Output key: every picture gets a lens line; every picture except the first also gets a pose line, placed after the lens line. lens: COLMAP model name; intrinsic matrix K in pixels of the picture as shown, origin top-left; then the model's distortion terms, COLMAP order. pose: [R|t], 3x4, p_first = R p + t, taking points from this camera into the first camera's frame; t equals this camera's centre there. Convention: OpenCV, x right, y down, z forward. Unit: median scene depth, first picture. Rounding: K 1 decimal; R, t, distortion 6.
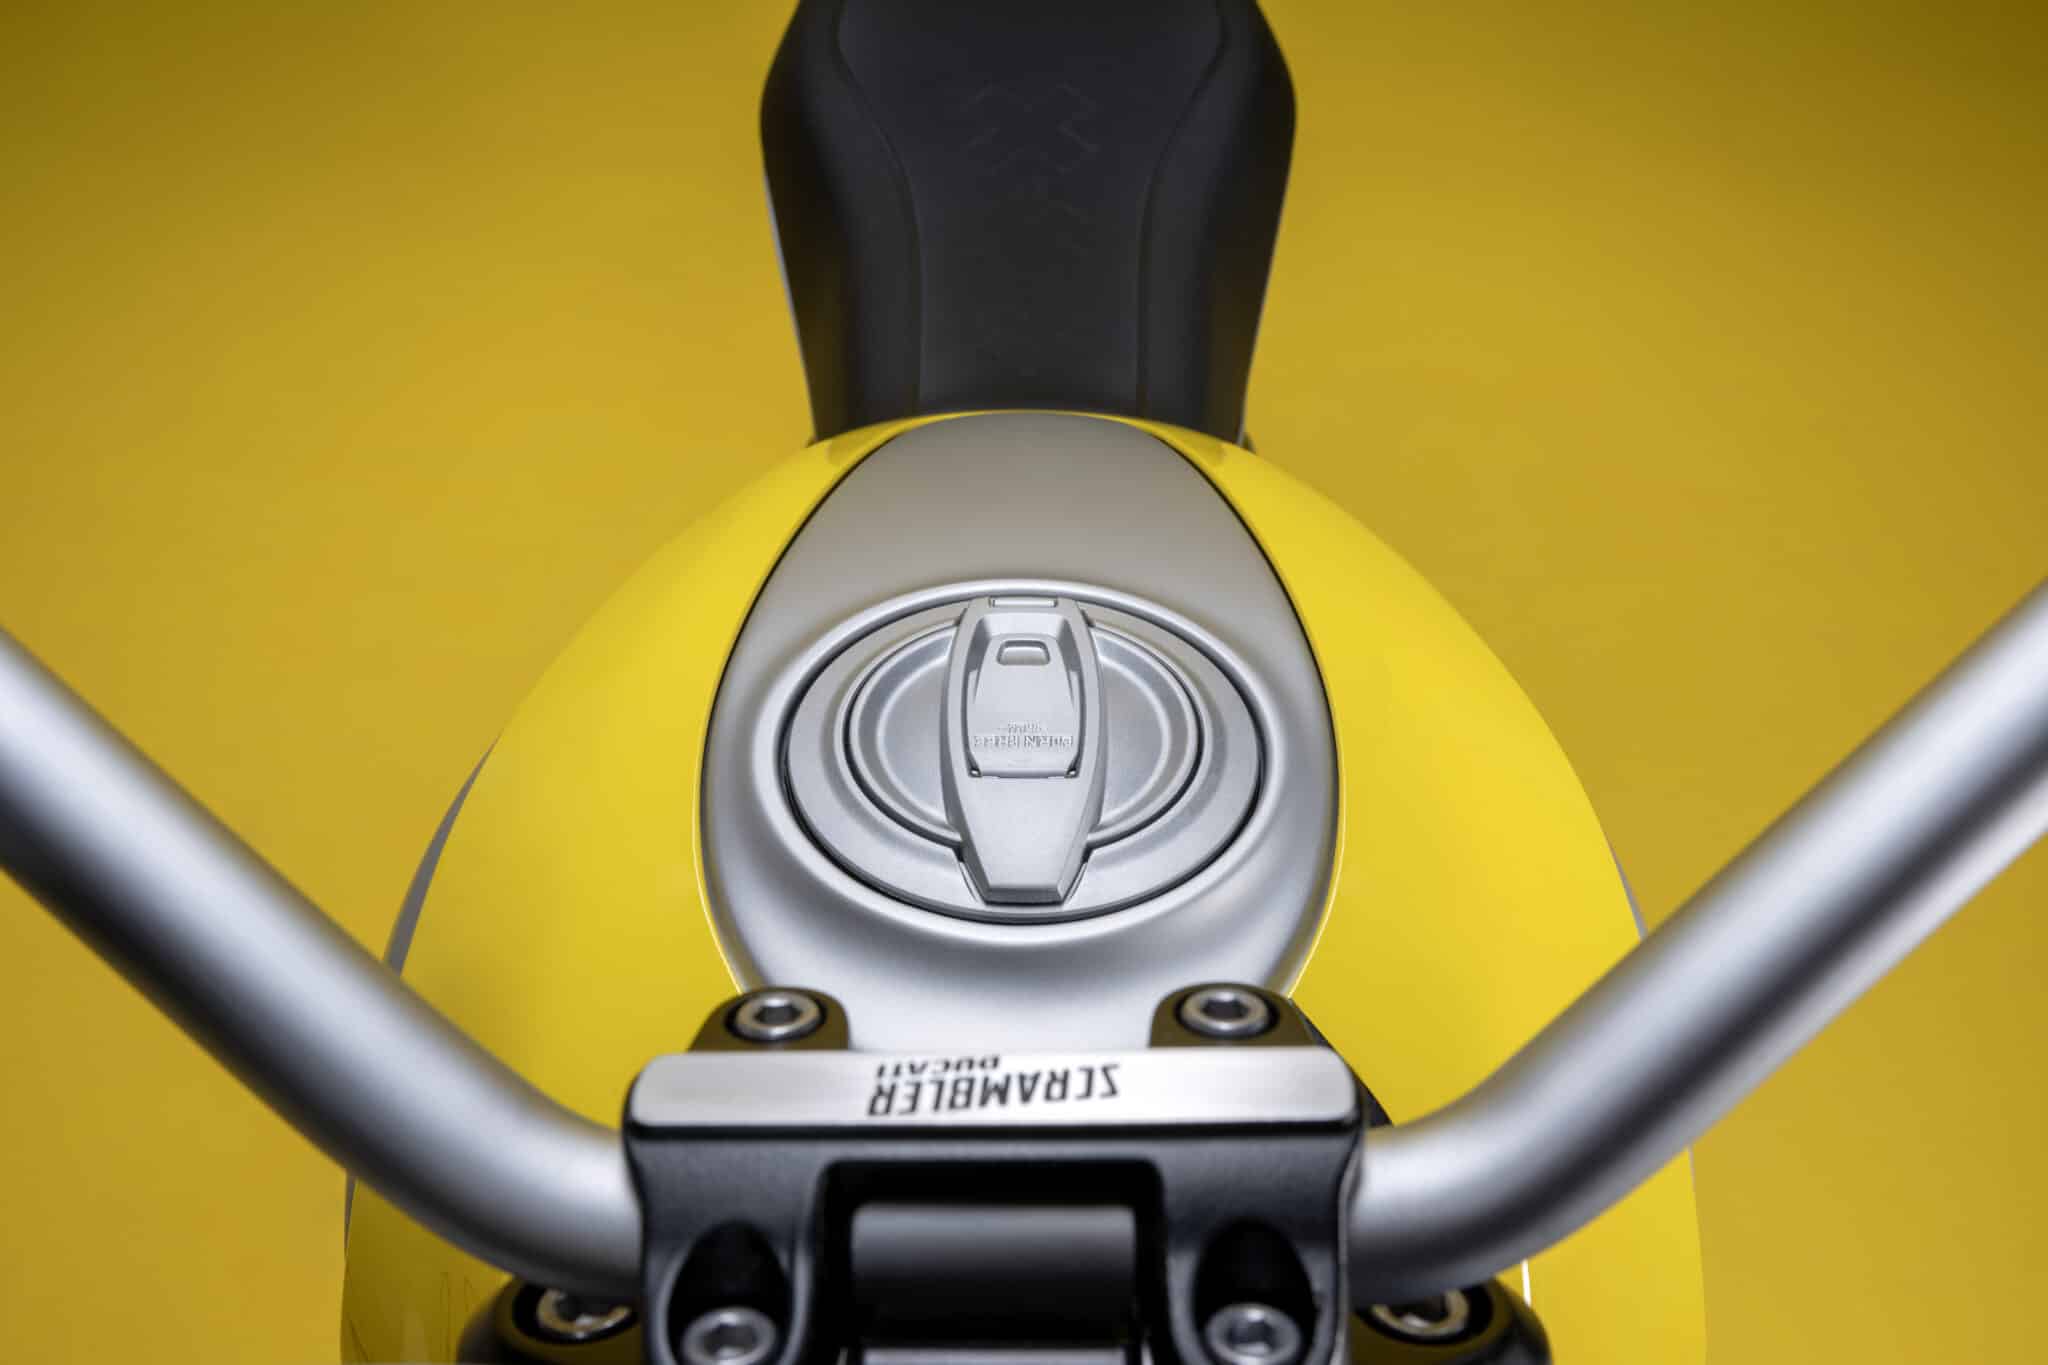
lens RADIAL K [[1810.6, 0, 1024.0], [0, 1810.6, 682.5], [0, 0, 1]] dist [0.051361, -0.001319]
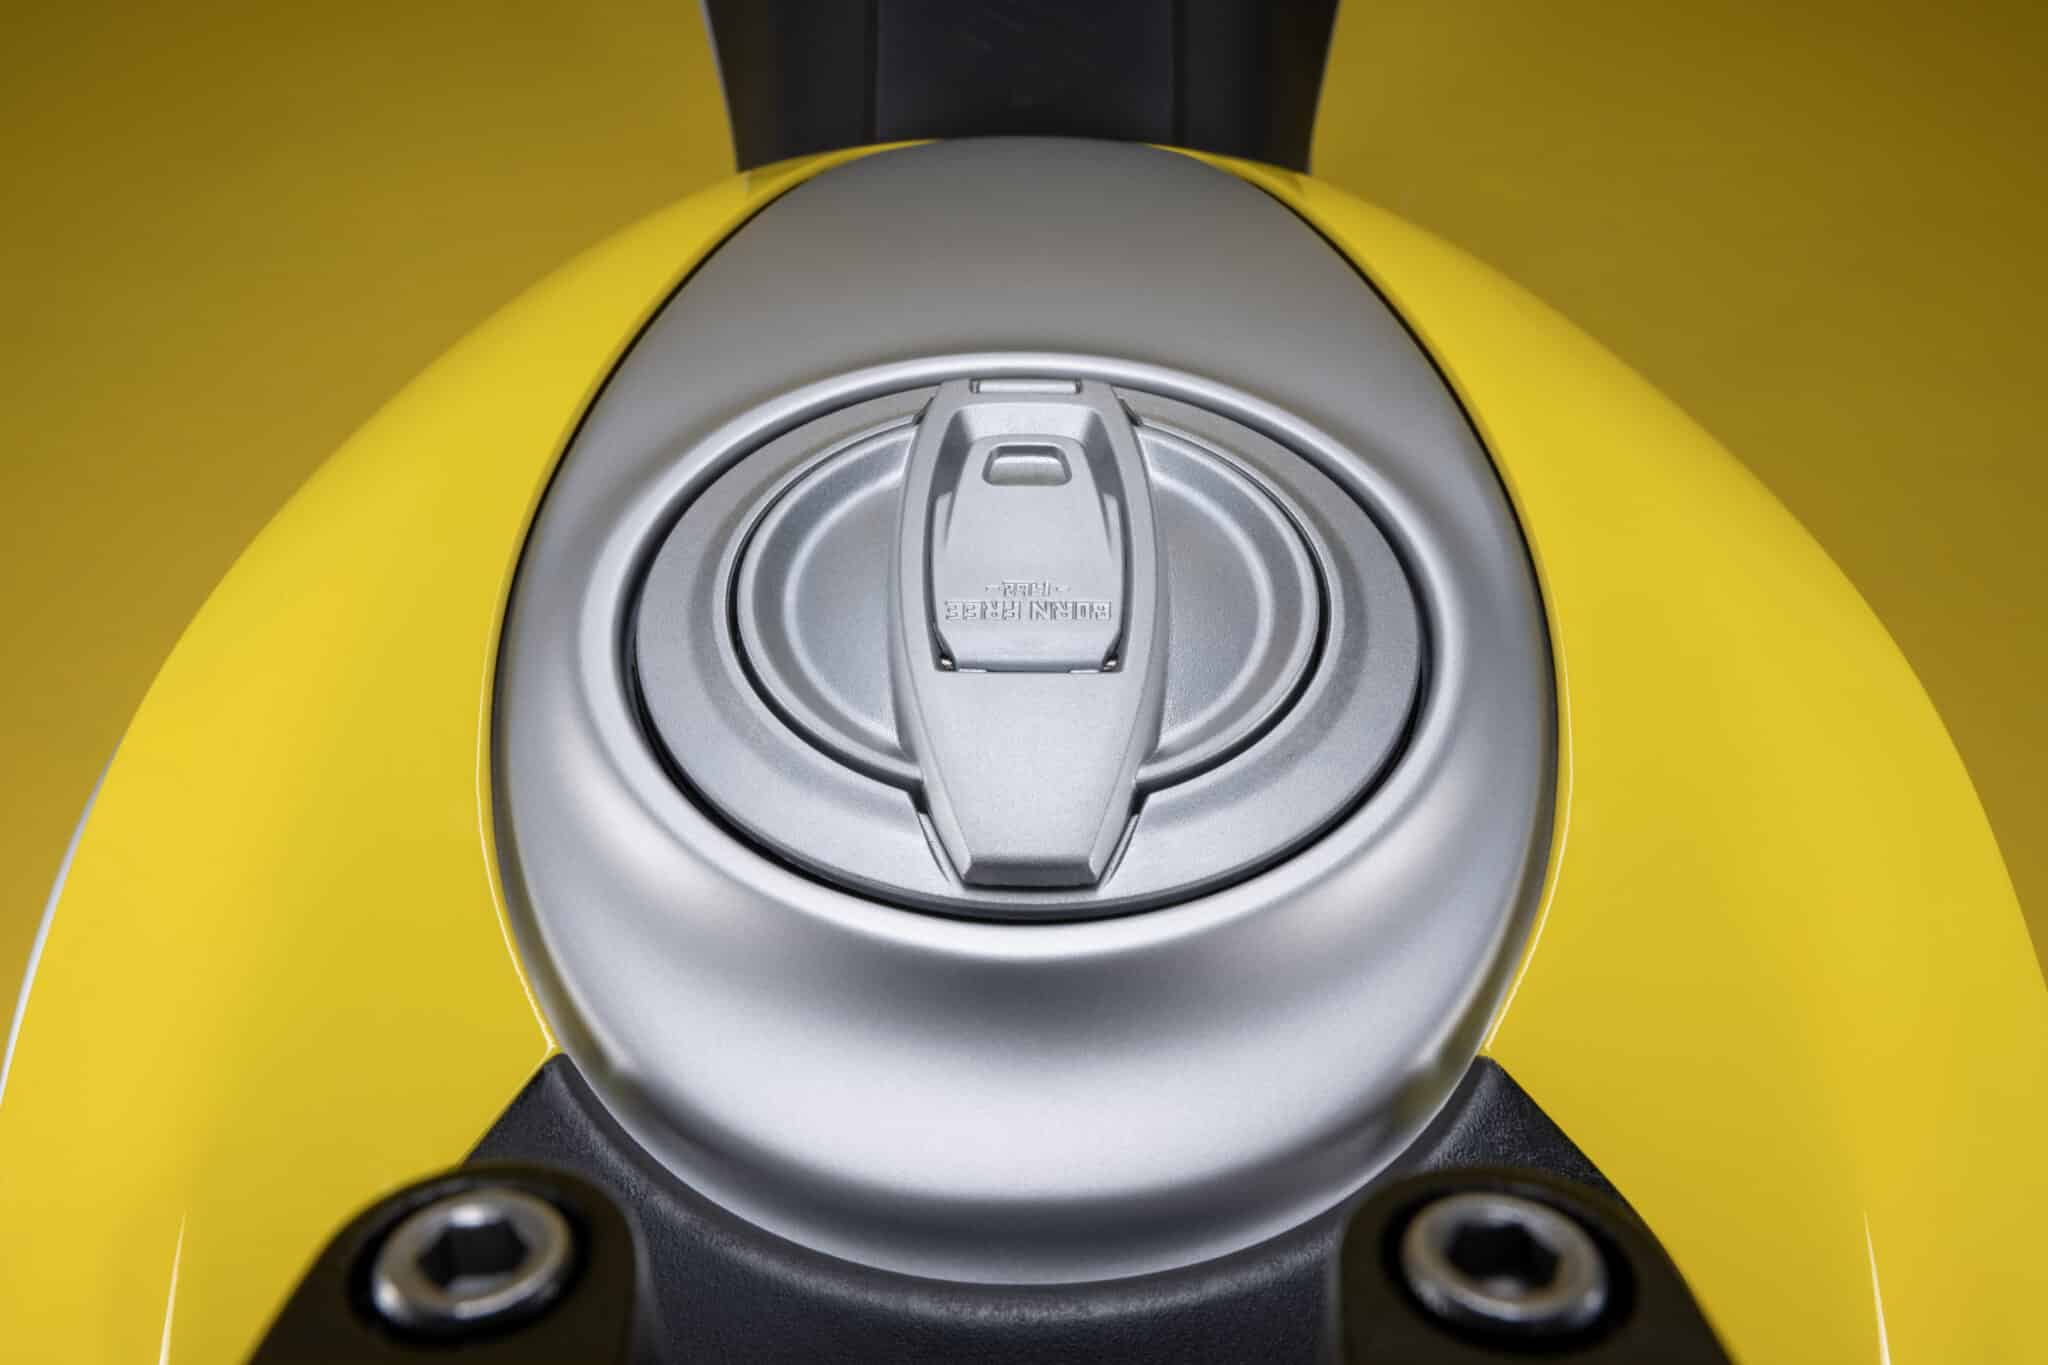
lens RADIAL K [[2123.1, 0, 1024.0], [0, 2123.1, 682.5], [0, 0, 1]] dist [0.002356, 0.000881]
pose [[0.999981, 0.000437, 0.006172, -0.005980], [-0.000794, 0.998321, 0.057921, 0.015640], [-0.006136, -0.057924, 0.998302, 0.301082]]
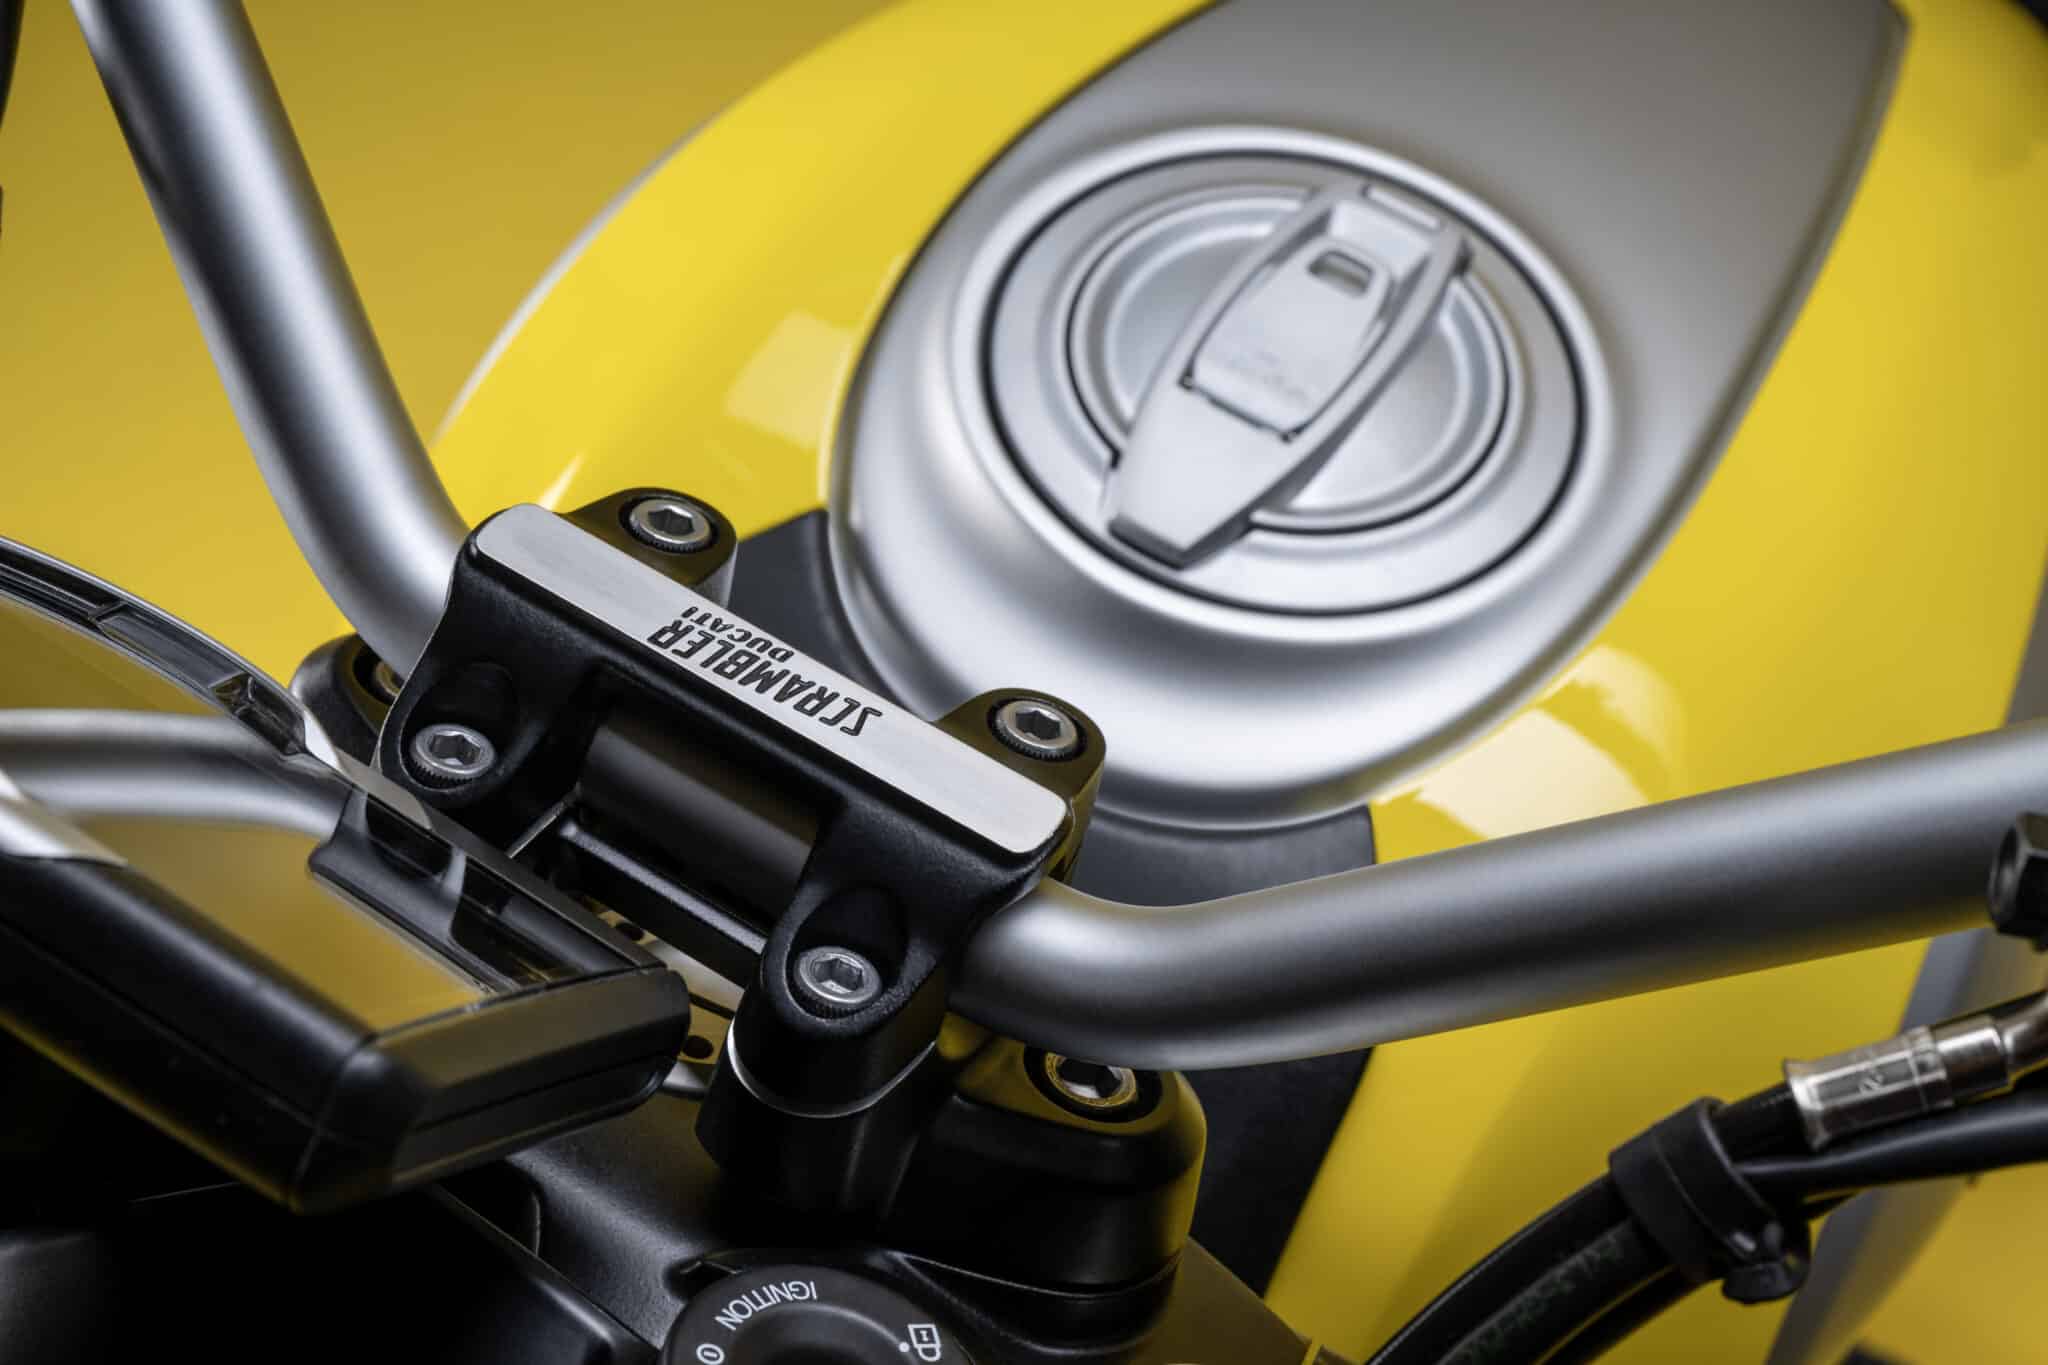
lens RADIAL K [[3300.2, 0, 1024.0], [0, 3300.2, 682.5], [0, 0, 1]] dist [-0.000940, 0.031829]
pose [[0.846743, 0.469492, -0.250207, 0.335064], [-0.404700, 0.873717, 0.269882, -0.197502], [0.345318, -0.127261, 0.929817, -0.408902]]
